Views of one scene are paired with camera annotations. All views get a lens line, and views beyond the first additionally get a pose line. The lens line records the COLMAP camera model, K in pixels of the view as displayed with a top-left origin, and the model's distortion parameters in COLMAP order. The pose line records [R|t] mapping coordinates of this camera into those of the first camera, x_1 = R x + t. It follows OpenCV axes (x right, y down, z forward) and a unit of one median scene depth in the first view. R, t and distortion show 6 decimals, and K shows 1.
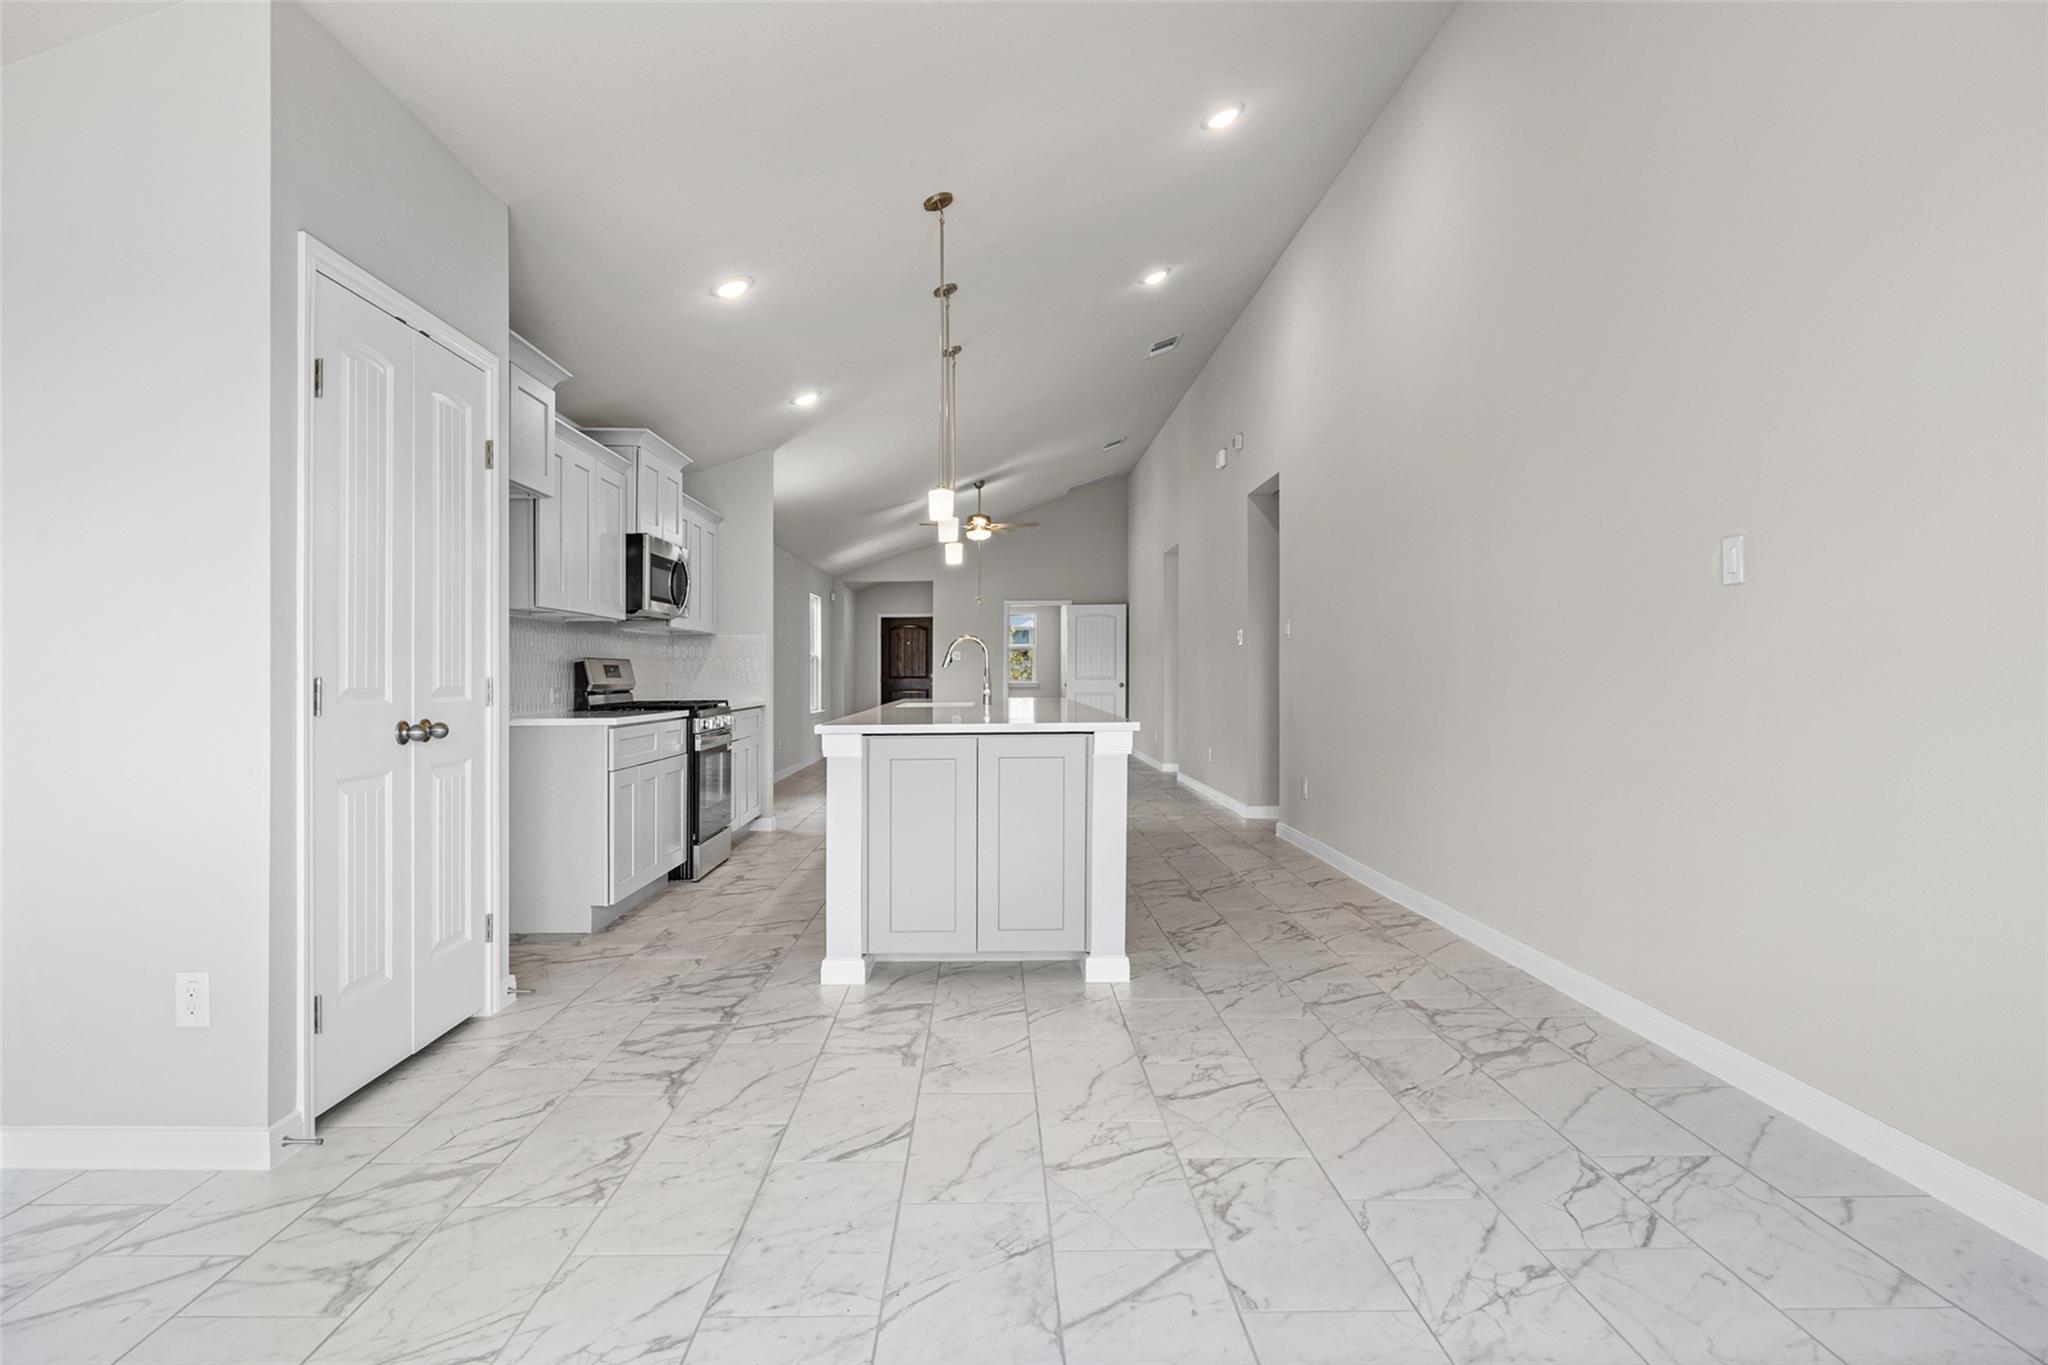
lens RADIAL K [[1136.3, 0, 1001.3], [0, 1136.3, 669.5], [0, 0, 1]] dist [-0.029437, 0.000703]
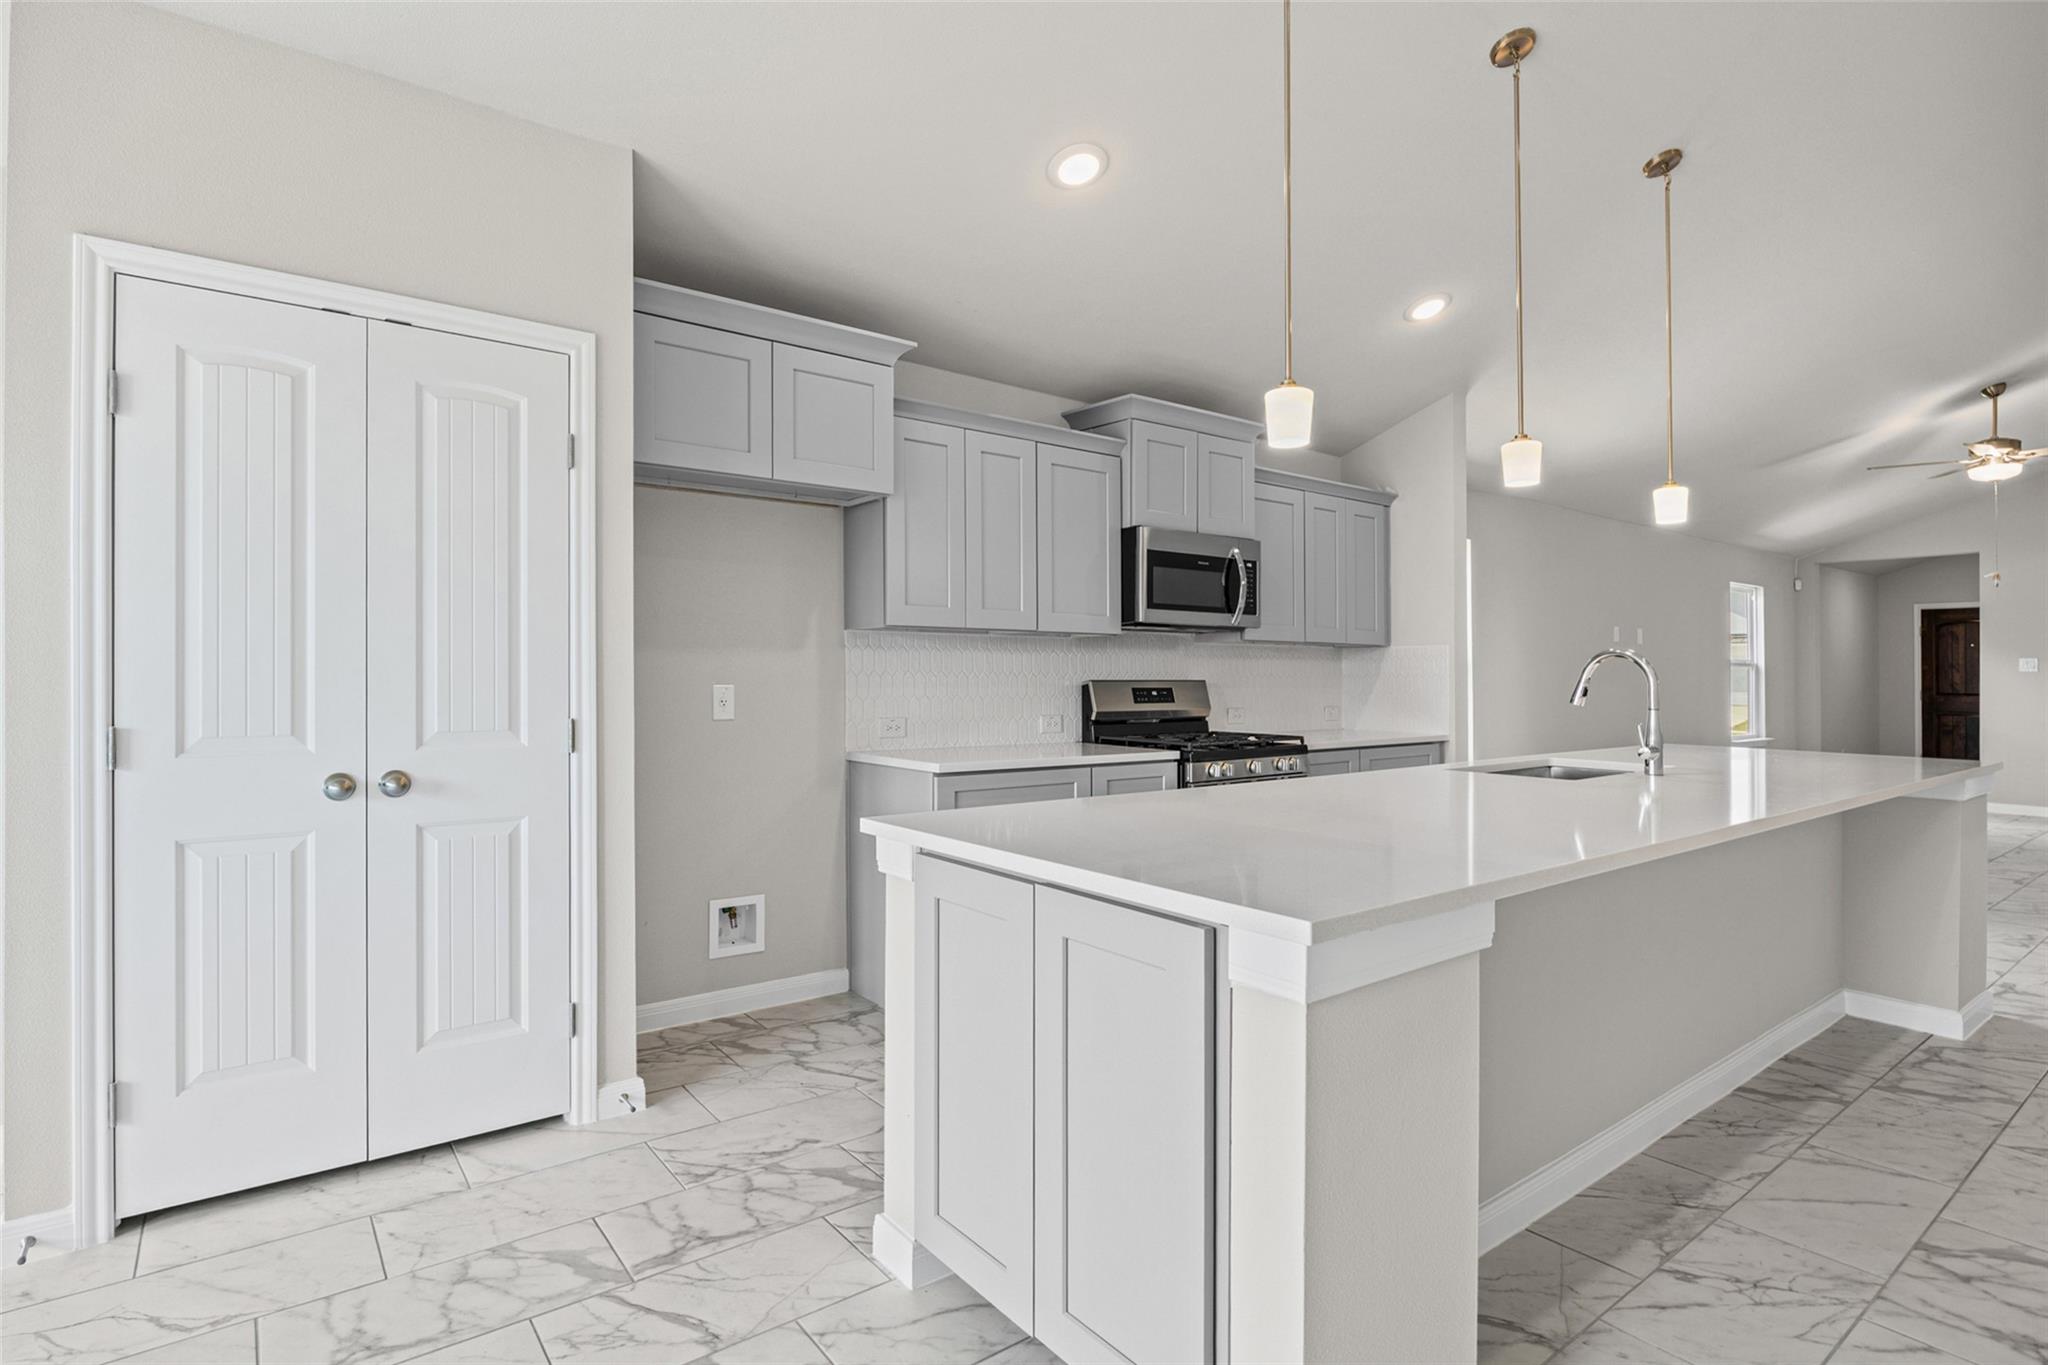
lens RADIAL K [[1028.1, 0, 1017.0], [0, 1028.1, 661.6], [0, 0, 1]] dist [-0.009672, 0.000307]
pose [[0.596211, 0.004606, -0.802815, 0.205316], [-0.008843, 0.999961, -0.000830, -0.021930], [0.802779, 0.007594, 0.596228, 0.478687]]
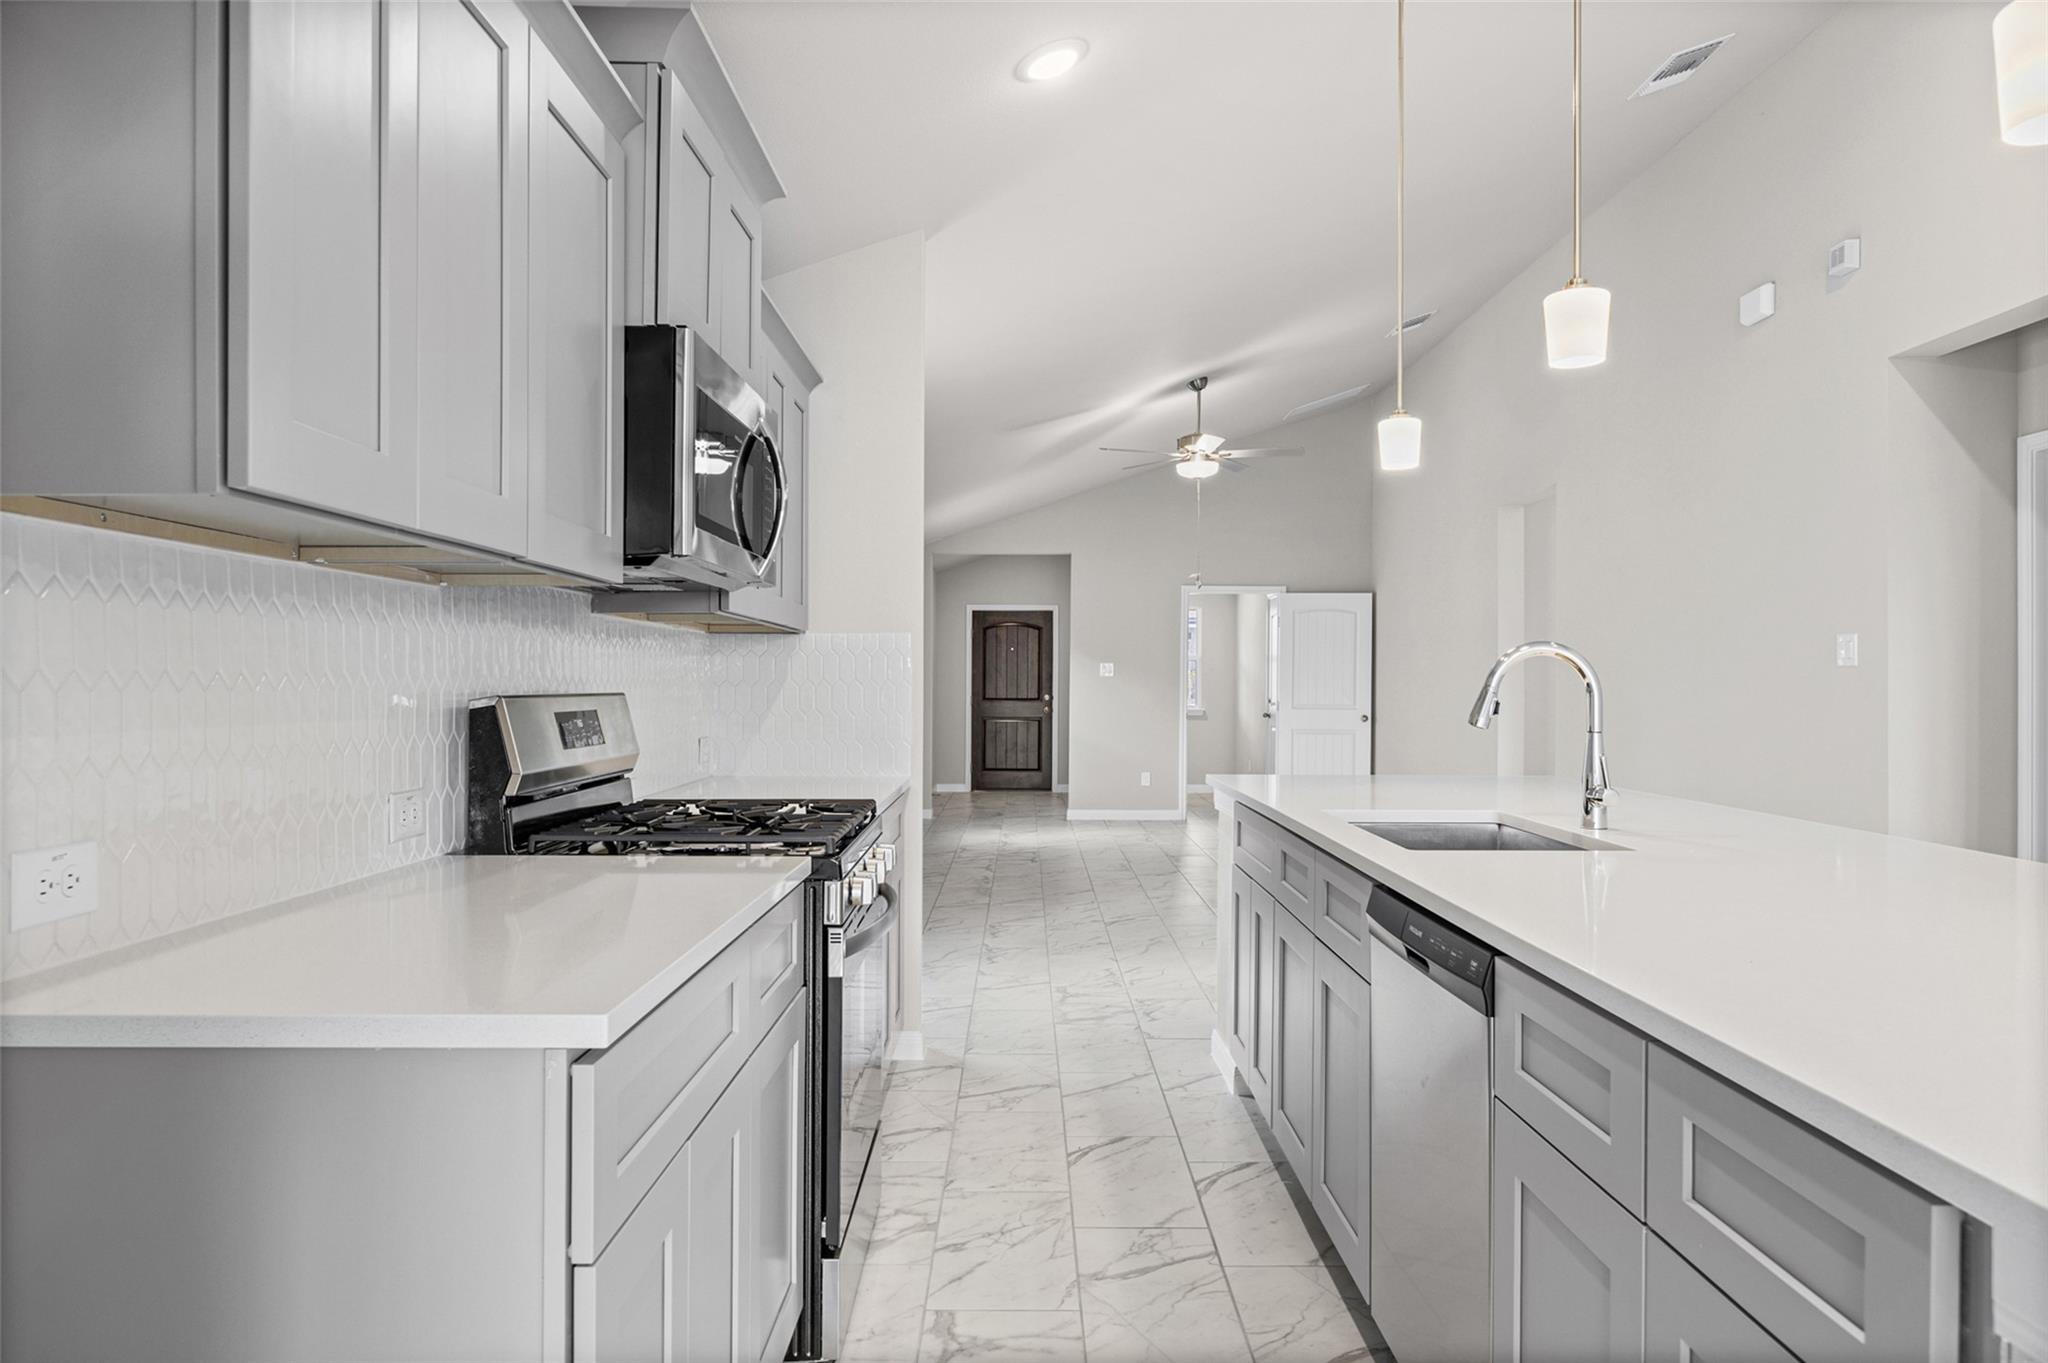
lens RADIAL K [[1340.5, 0, 1032.6], [0, 1340.5, 677.0], [0, 0, 1]] dist [0.000907, -0.000982]
pose [[0.999916, 0.012042, 0.004759, -0.204036], [-0.012035, 0.999927, -0.001463, -0.016217], [-0.004777, 0.001406, 0.999988, 0.579921]]
